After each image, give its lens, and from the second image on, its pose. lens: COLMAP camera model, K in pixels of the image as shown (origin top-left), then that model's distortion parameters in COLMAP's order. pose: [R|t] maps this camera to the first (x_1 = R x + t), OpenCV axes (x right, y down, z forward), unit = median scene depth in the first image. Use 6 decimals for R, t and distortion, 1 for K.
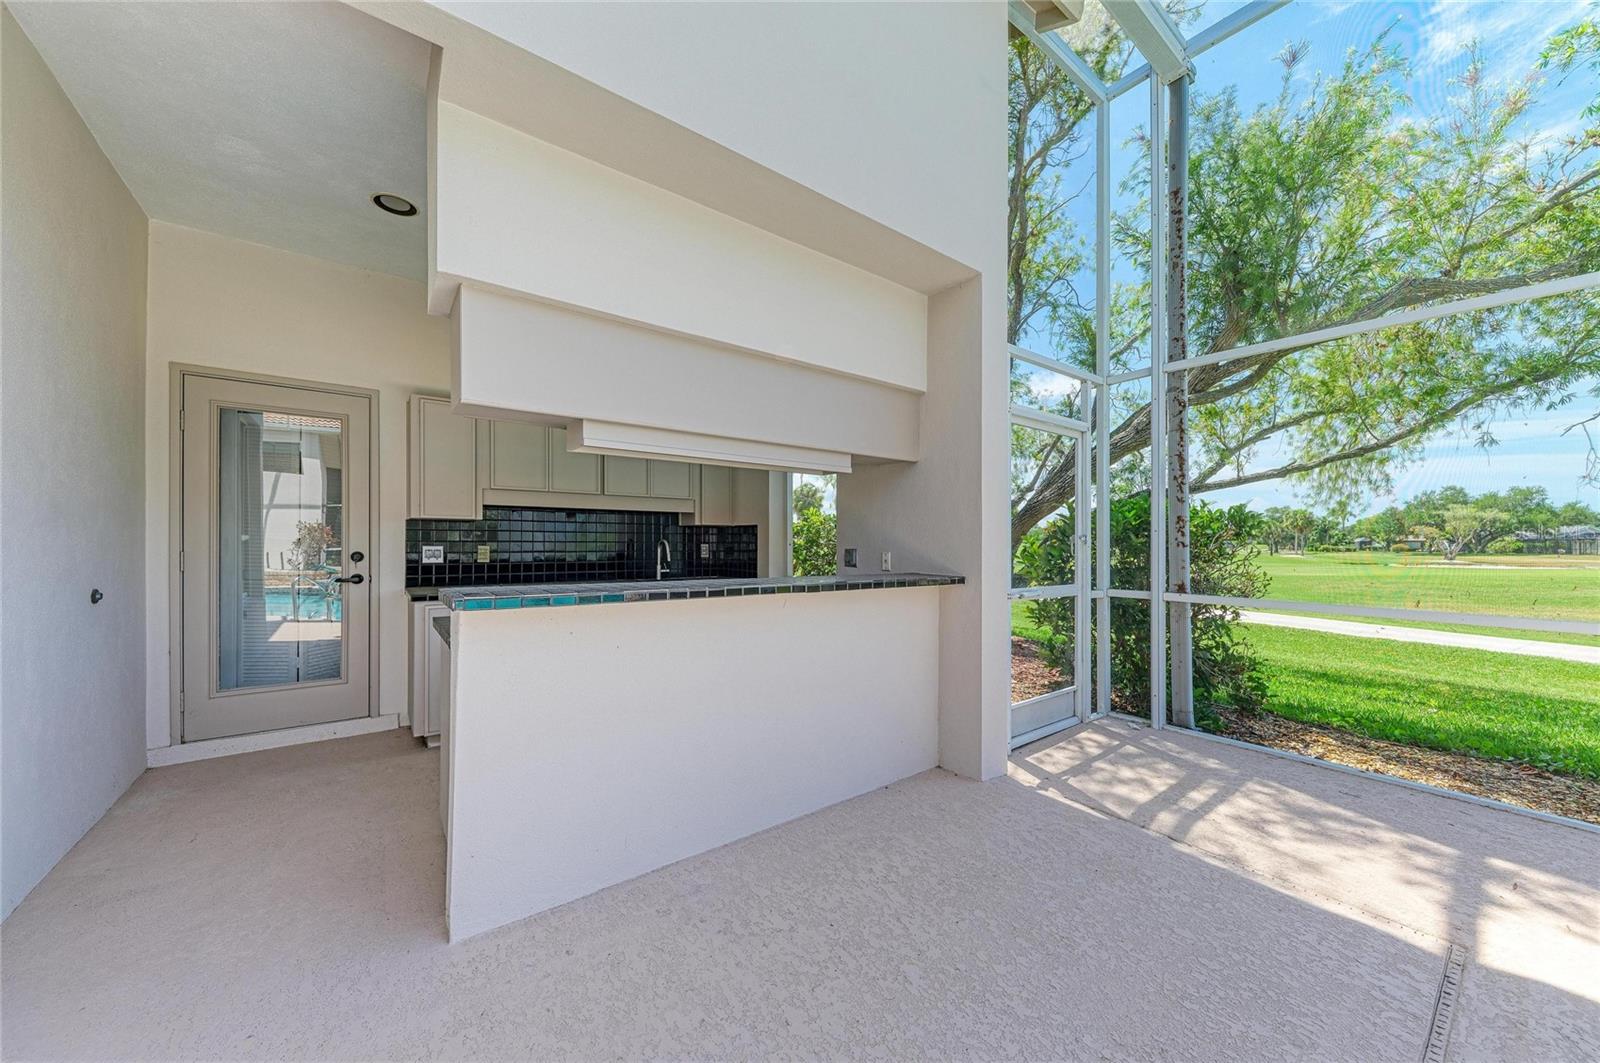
lens RADIAL K [[565.8, 0, 807.4], [0, 565.8, 536.2], [0, 0, 1]] dist [0.006454, -0.001923]
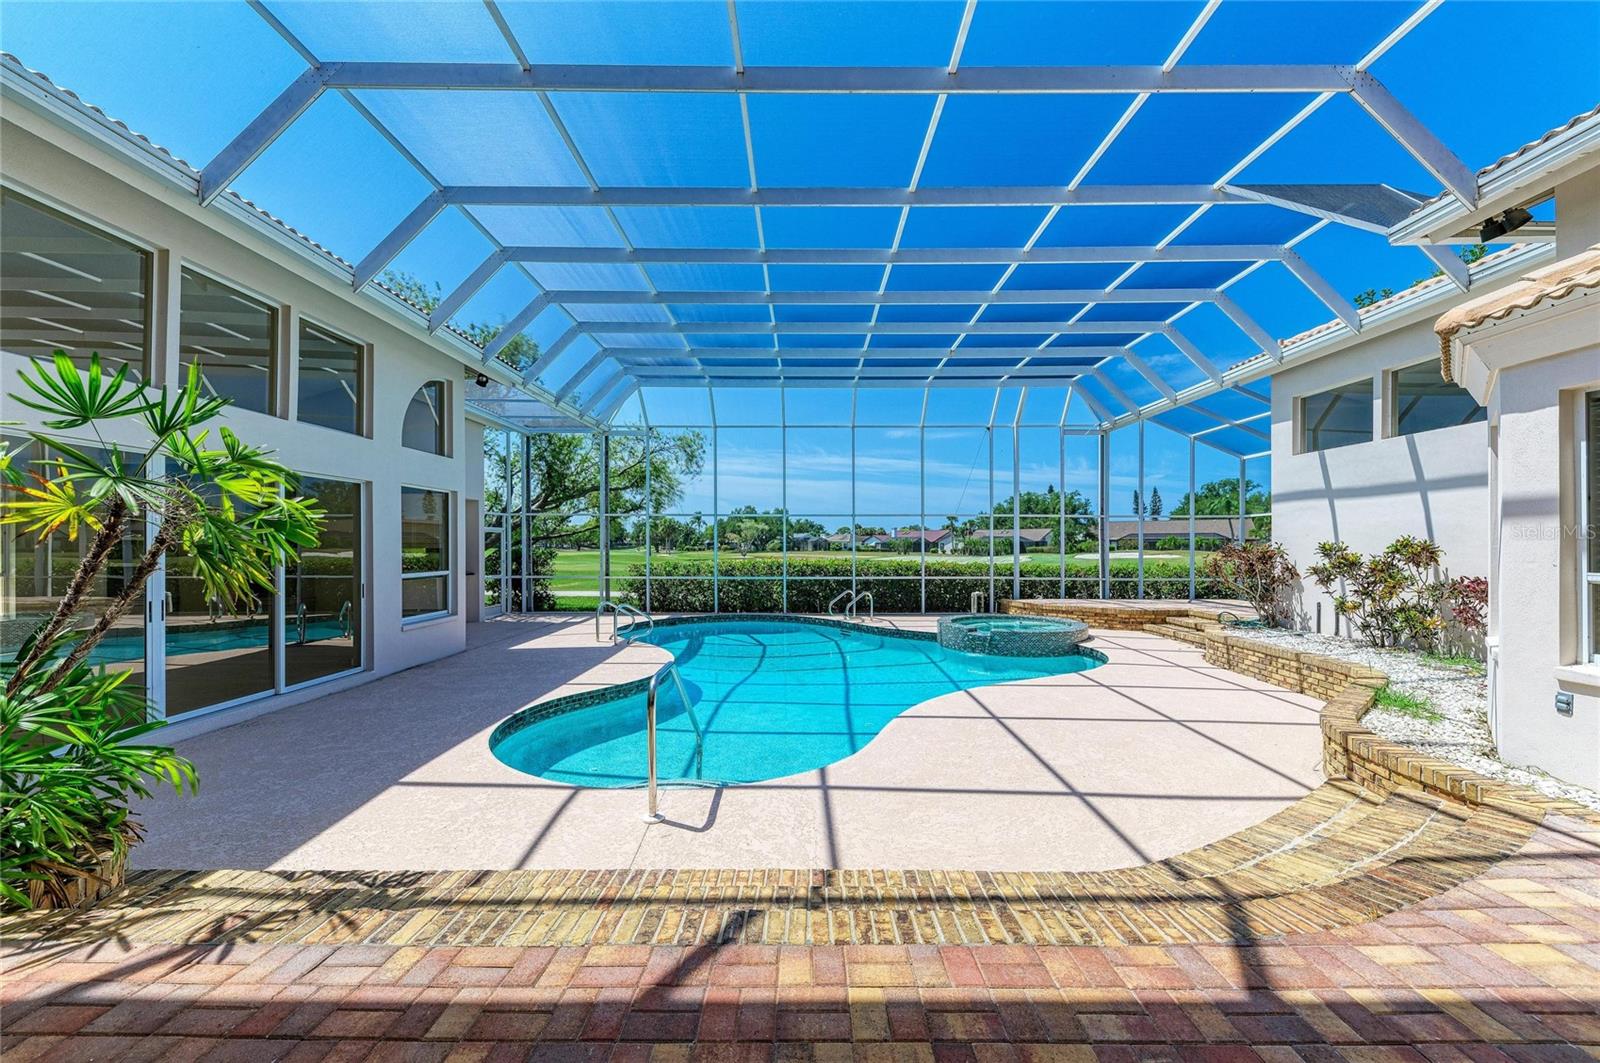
lens RADIAL K [[620.7, 0, 809.4], [0, 620.7, 539.7], [0, 0, 1]] dist [0.001488, -0.002077]
pose [[0.608148, 0.000367, 0.793823, -1.202561], [-0.004401, 0.999986, 0.002910, -0.126237], [-0.793811, -0.005263, 0.608141, -2.418624]]
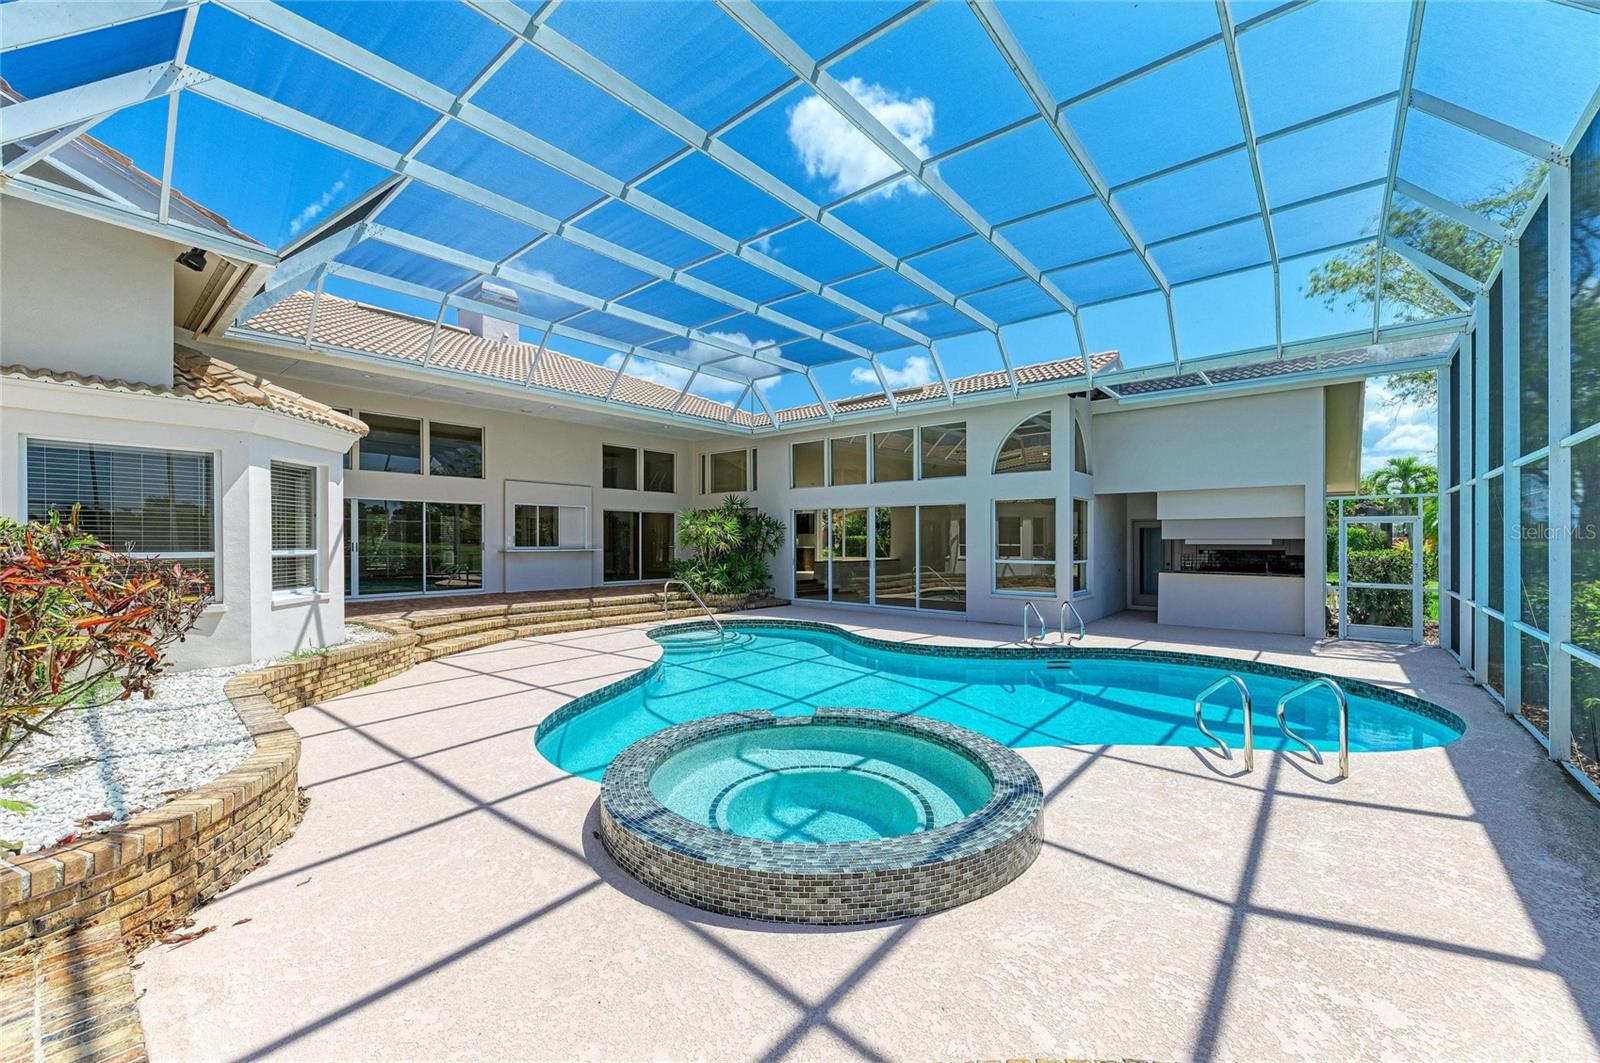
lens RADIAL K [[645.3, 0, 796.4], [0, 645.3, 530.2], [0, 0, 1]] dist [0.006207, -0.002224]
pose [[0.210228, -0.019920, -0.977449, 2.231543], [0.010147, 0.999783, -0.018192, -0.100741], [0.977600, -0.006094, 0.210385, -1.786972]]
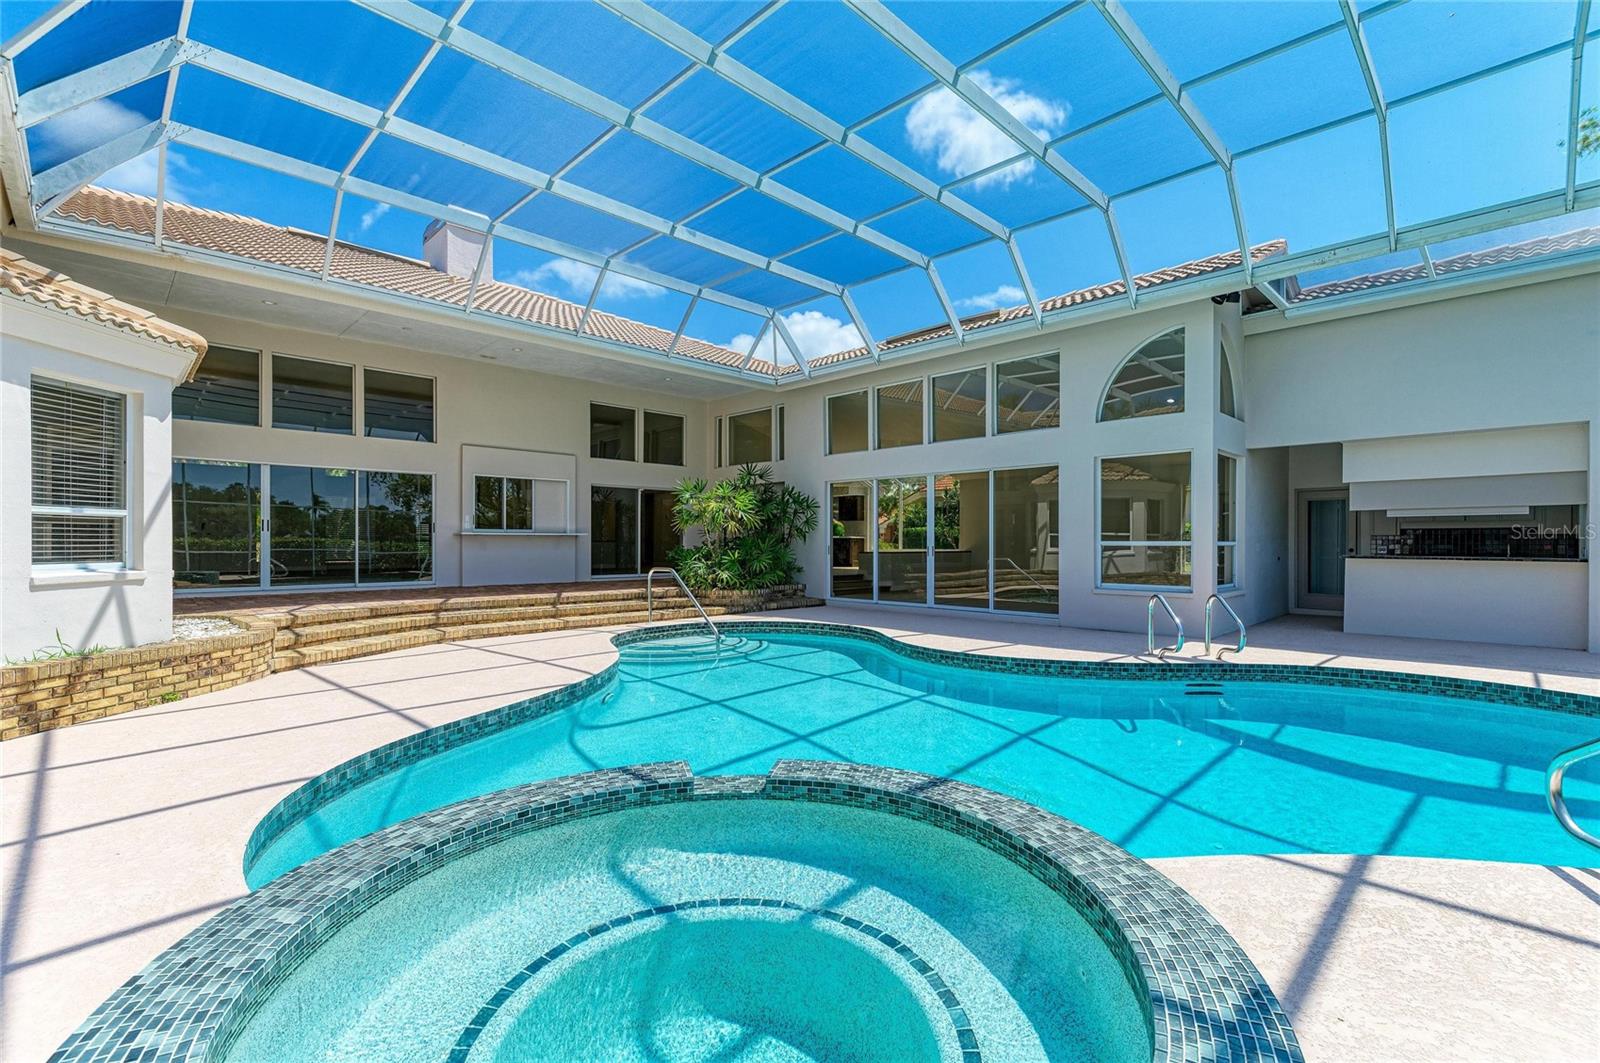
lens RADIAL K [[717.2, 0, 800.2], [0, 717.2, 540.7], [0, 0, 1]] dist [0.004080, -0.002794]
pose [[0.126155, -0.010463, -0.991955, 1.740818], [0.009513, 0.999911, -0.009337, 0.000024], [0.991965, -0.008259, 0.126243, -1.552784]]
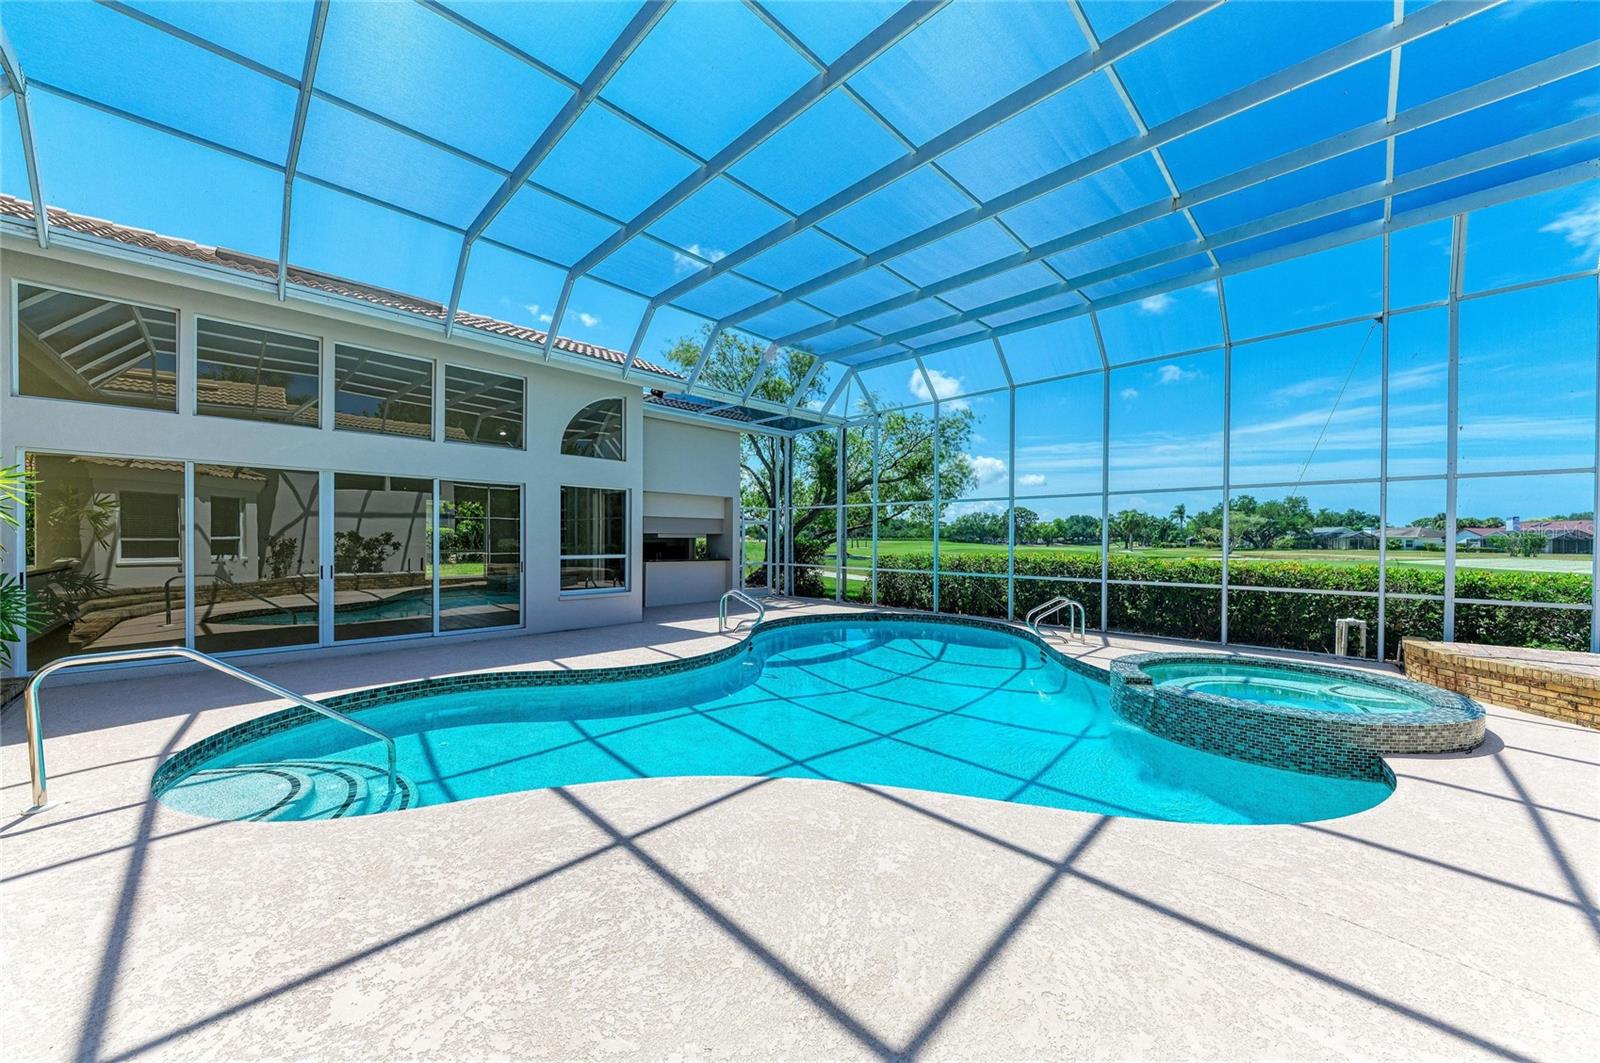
lens RADIAL K [[565.8, 0, 809.9], [0, 565.8, 545.6], [0, 0, 1]] dist [0.006454, -0.001923]
pose [[0.990356, -0.003046, 0.138509, 0.178868], [0.000020, 0.999761, 0.021843, -0.096494], [-0.138543, -0.021630, 0.990120, -2.577103]]
